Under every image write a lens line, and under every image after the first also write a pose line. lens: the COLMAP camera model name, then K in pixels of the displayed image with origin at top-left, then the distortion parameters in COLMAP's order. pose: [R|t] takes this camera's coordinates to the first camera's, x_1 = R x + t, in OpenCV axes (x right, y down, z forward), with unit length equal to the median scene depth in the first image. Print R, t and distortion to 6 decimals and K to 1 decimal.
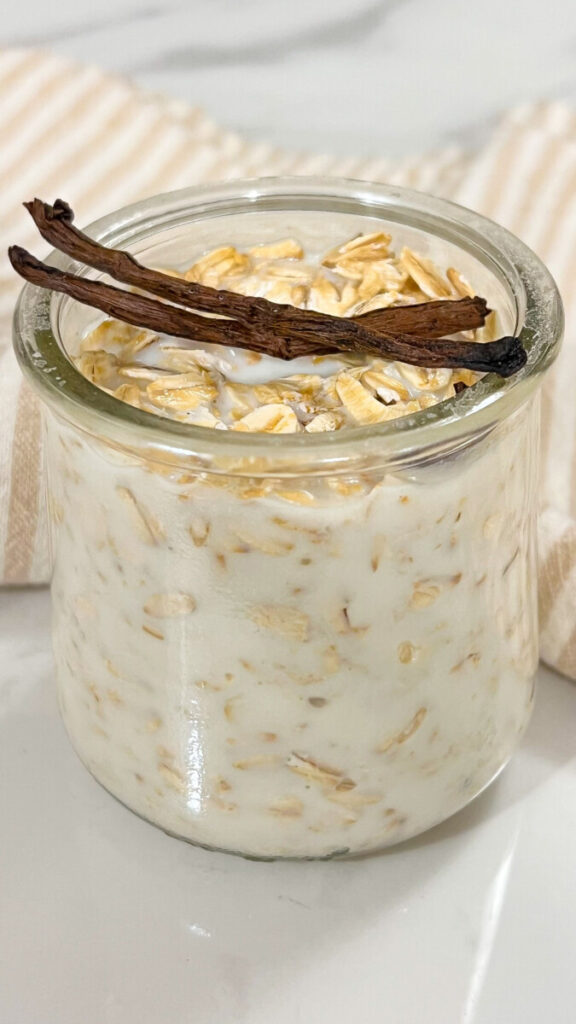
lens RADIAL K [[1546.5, 0, 275.8], [0, 1546.5, 516.5], [0, 0, 1]] dist [0.425082, -1.638643]
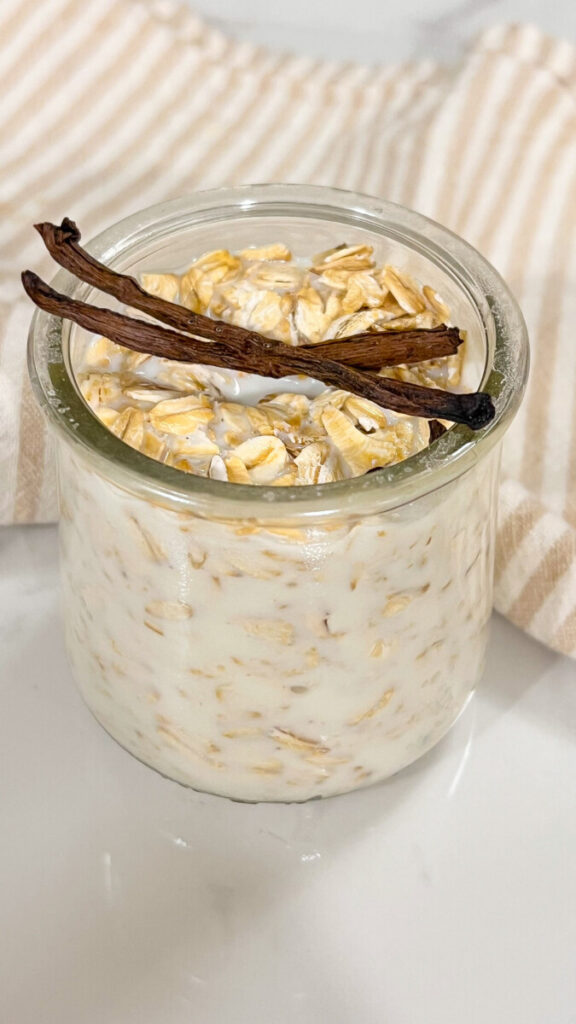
lens RADIAL K [[1447.6, 0, 262.4], [0, 1447.6, 508.7], [0, 0, 1]] dist [0.326067, -1.228665]
pose [[0.999753, 0.014313, 0.017020, -0.019196], [-0.016935, 0.986059, 0.165535, -0.183364], [-0.014413, -0.165782, 0.986057, -0.026255]]
